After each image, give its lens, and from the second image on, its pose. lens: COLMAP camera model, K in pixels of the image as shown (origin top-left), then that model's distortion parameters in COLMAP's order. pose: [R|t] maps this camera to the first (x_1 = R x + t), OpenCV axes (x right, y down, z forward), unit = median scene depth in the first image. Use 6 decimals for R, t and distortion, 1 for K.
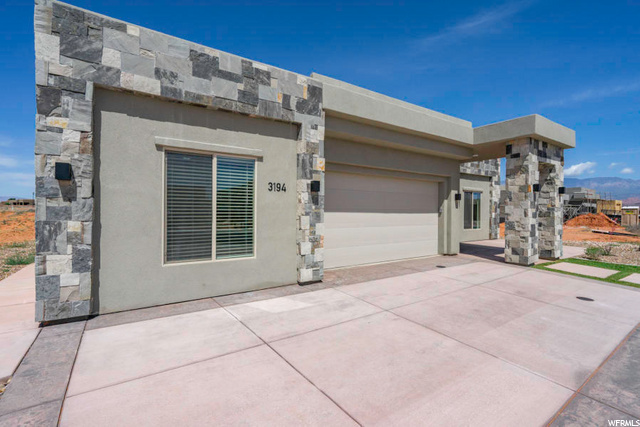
lens RADIAL K [[295.9, 0, 318.6], [0, 295.9, 211.1], [0, 0, 1]] dist [-0.003995, 0.001069]
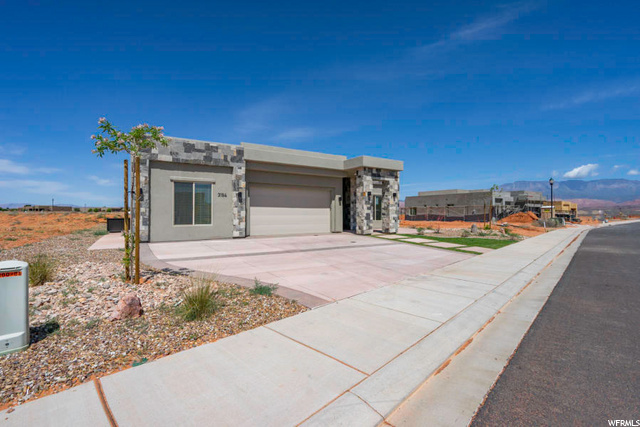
lens RADIAL K [[295.9, 0, 319.8], [0, 295.9, 211.0], [0, 0, 1]] dist [-0.003995, 0.001069]
pose [[0.999842, -0.007704, -0.016009, 0.622480], [0.007469, 0.999864, -0.014731, 0.078078], [0.016120, 0.014609, 0.999763, -1.220351]]
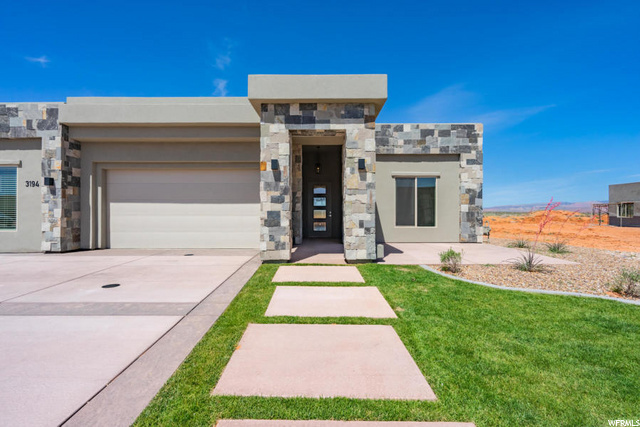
lens RADIAL K [[295.9, 0, 319.5], [0, 295.9, 214.2], [0, 0, 1]] dist [-0.003995, 0.001069]
pose [[0.829146, -0.010597, -0.558932, 1.759690], [0.004987, 0.999921, -0.011560, 0.087449], [0.559010, 0.006797, 0.829133, 0.562362]]
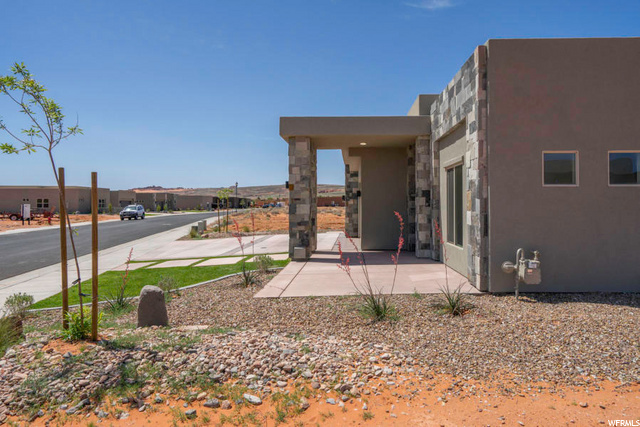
lens RADIAL K [[417.2, 0, 325.0], [0, 417.2, 209.0], [0, 0, 1]] dist [-0.010232, -0.000581]
pose [[-0.609837, -0.001430, -0.792525, 2.814305], [-0.004392, 0.999989, 0.001576, 0.006939], [0.792514, 0.004442, -0.609837, 2.963607]]
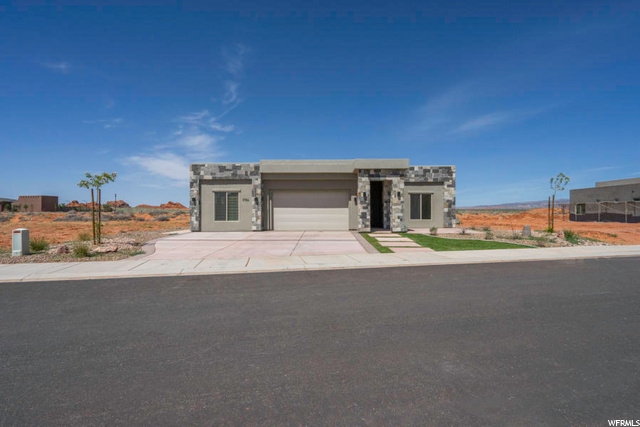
lens RADIAL K [[295.9, 0, 320.7], [0, 295.9, 213.4], [0, 0, 1]] dist [-0.003995, 0.001069]
pose [[0.823060, -0.009448, -0.567876, 2.240137], [0.006923, 0.999954, -0.006602, 0.088155], [0.567913, 0.001503, 0.823088, -1.120439]]
